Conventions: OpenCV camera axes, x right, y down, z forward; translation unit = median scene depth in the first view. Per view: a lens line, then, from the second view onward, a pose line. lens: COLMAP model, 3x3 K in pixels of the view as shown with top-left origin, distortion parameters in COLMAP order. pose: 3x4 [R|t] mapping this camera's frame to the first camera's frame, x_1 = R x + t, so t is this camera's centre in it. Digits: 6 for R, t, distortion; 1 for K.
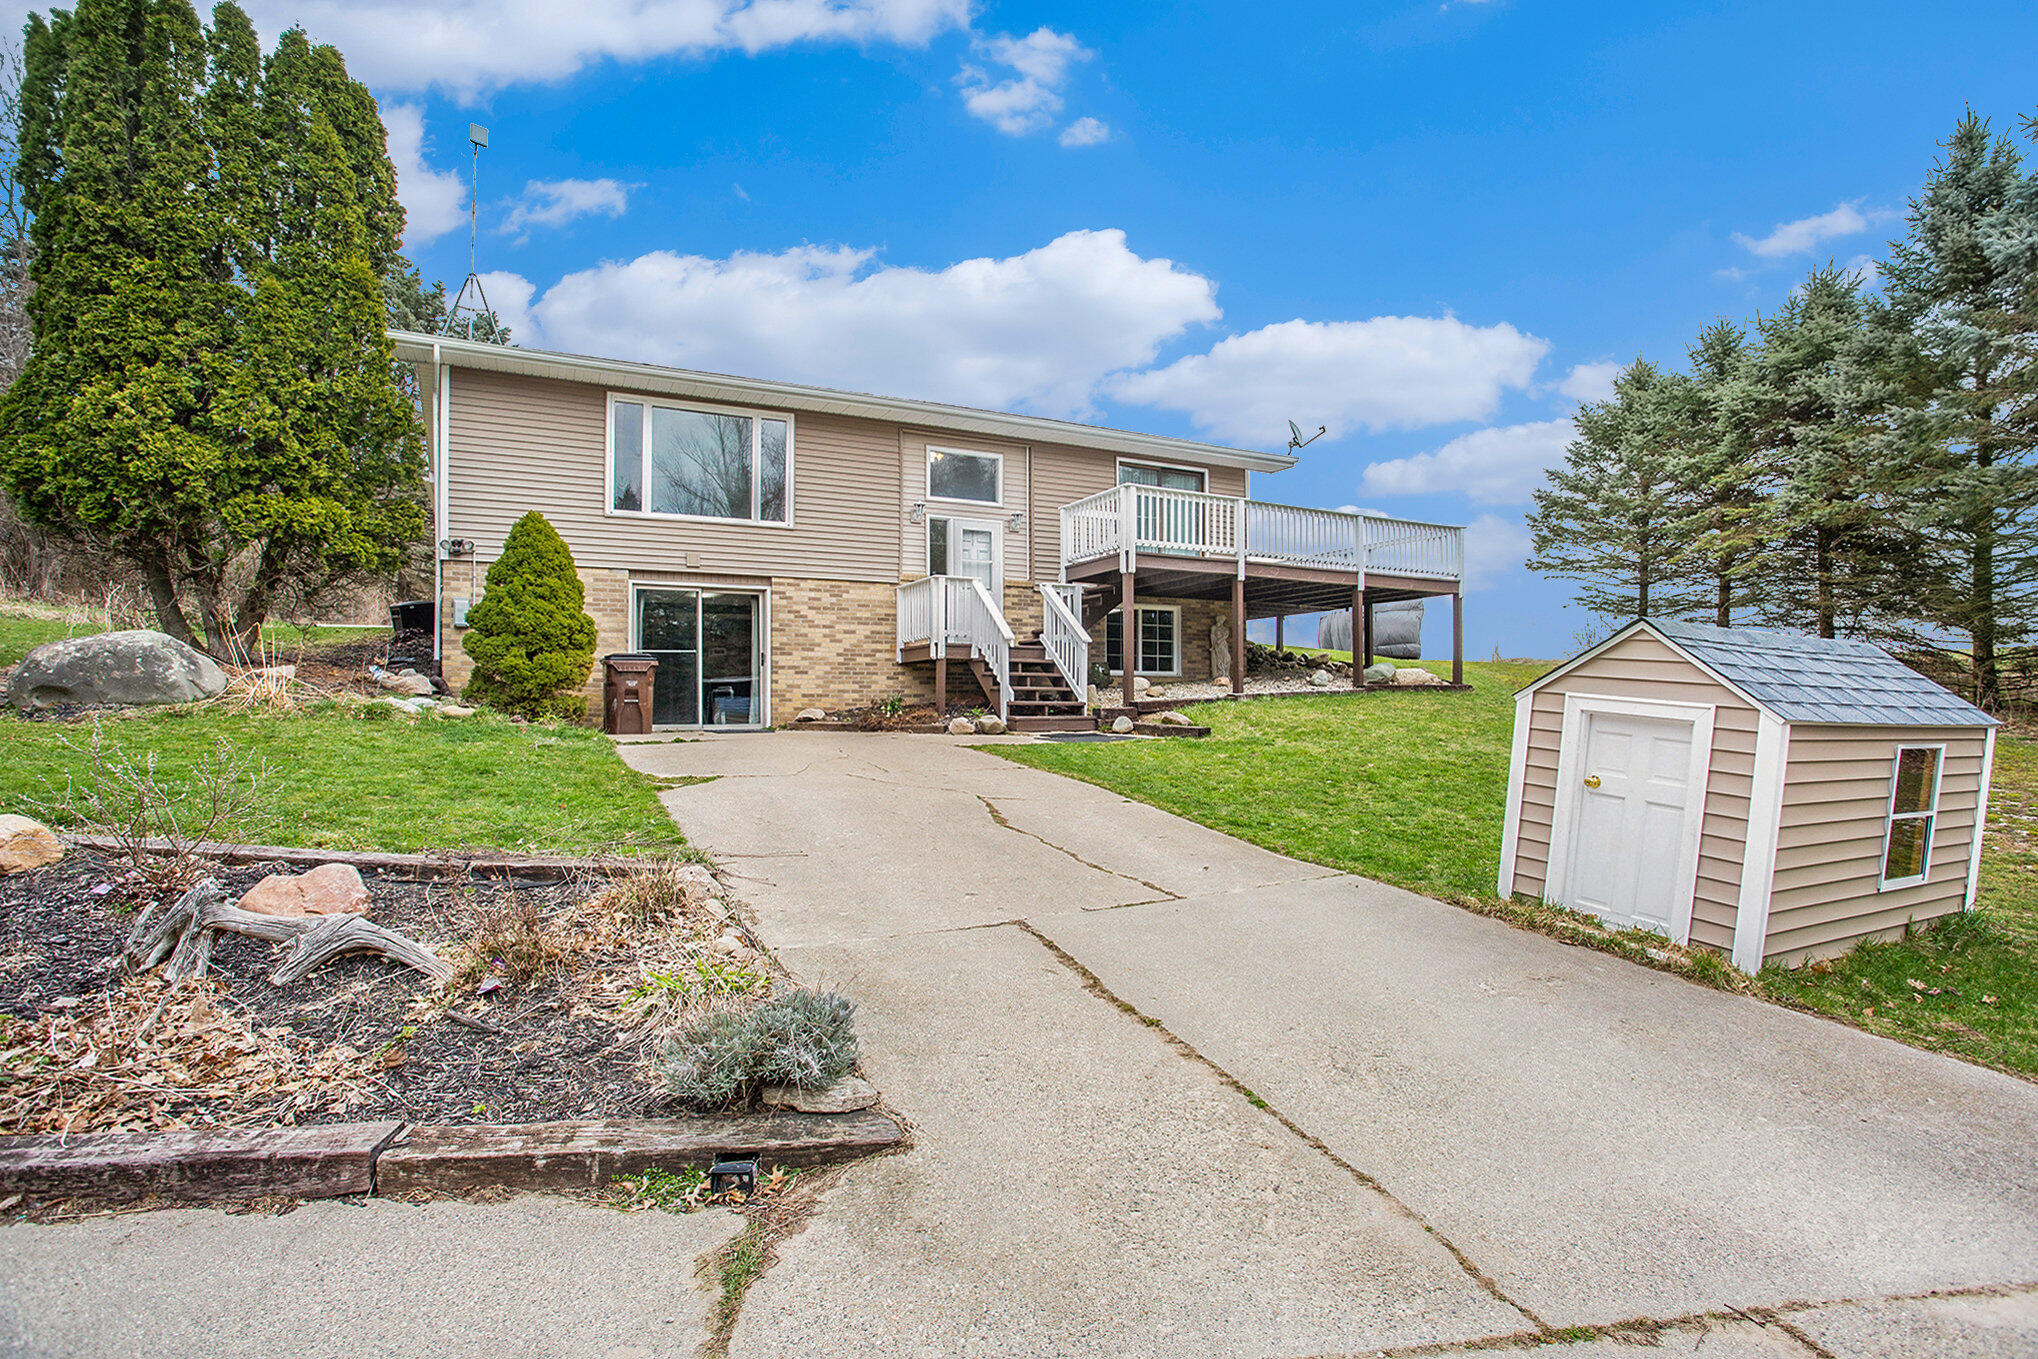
lens RADIAL K [[964.9, 0, 993.1], [0, 964.9, 683.6], [0, 0, 1]] dist [-0.058795, 0.018085]
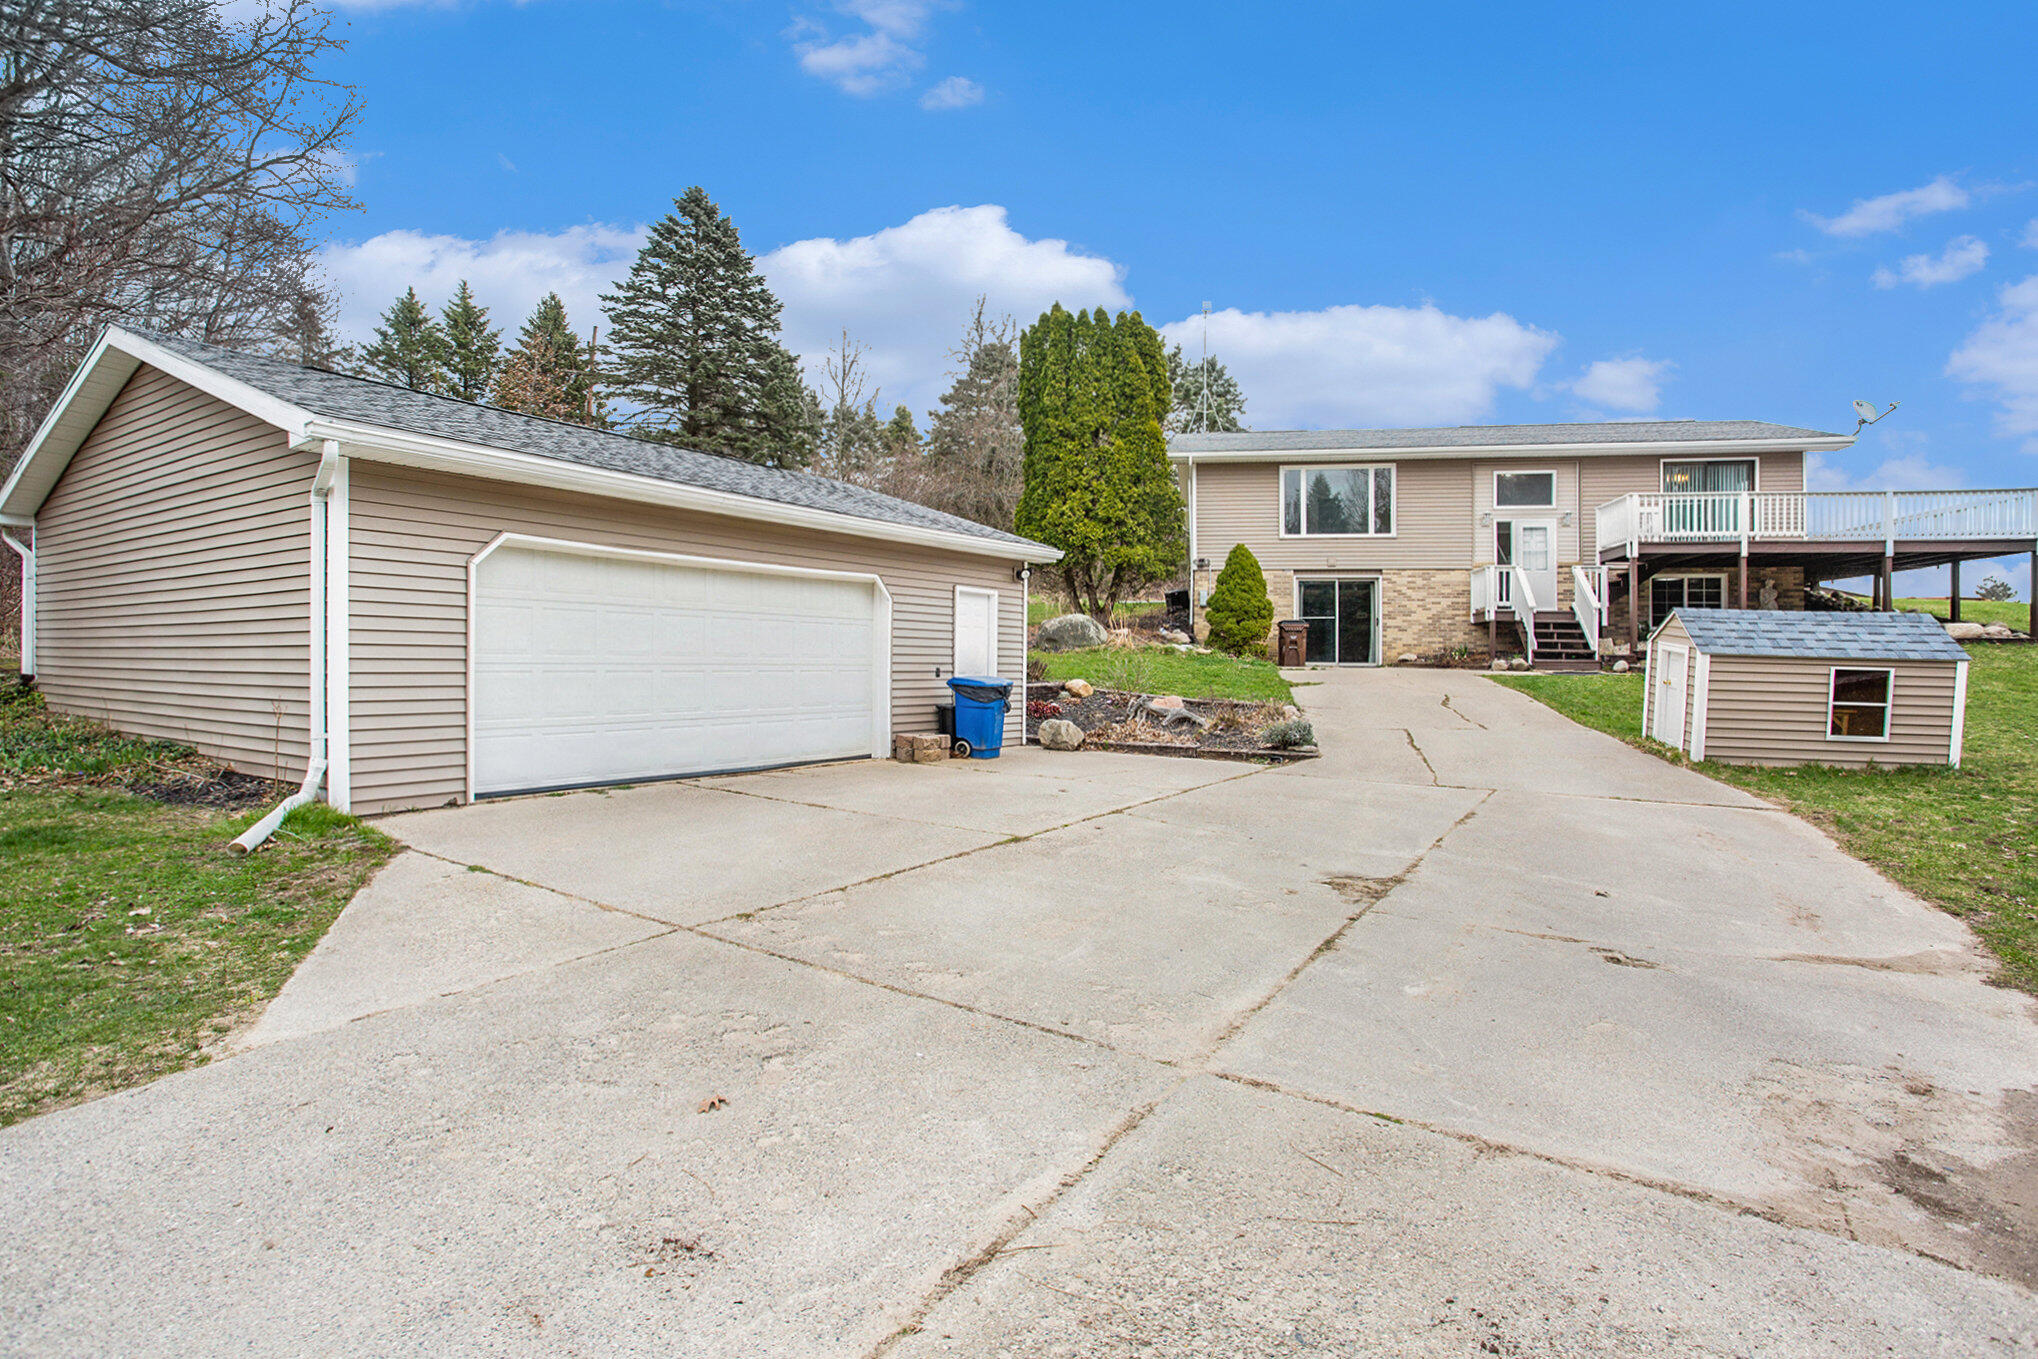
lens RADIAL K [[1046.2, 0, 1022.7], [0, 1046.2, 659.6], [0, 0, 1]] dist [-0.069472, 0.034155]
pose [[0.786371, 0.012610, -0.617626, 0.381760], [0.000458, 0.999779, 0.020994, 0.000577], [0.617755, -0.016792, 0.786192, -0.745863]]
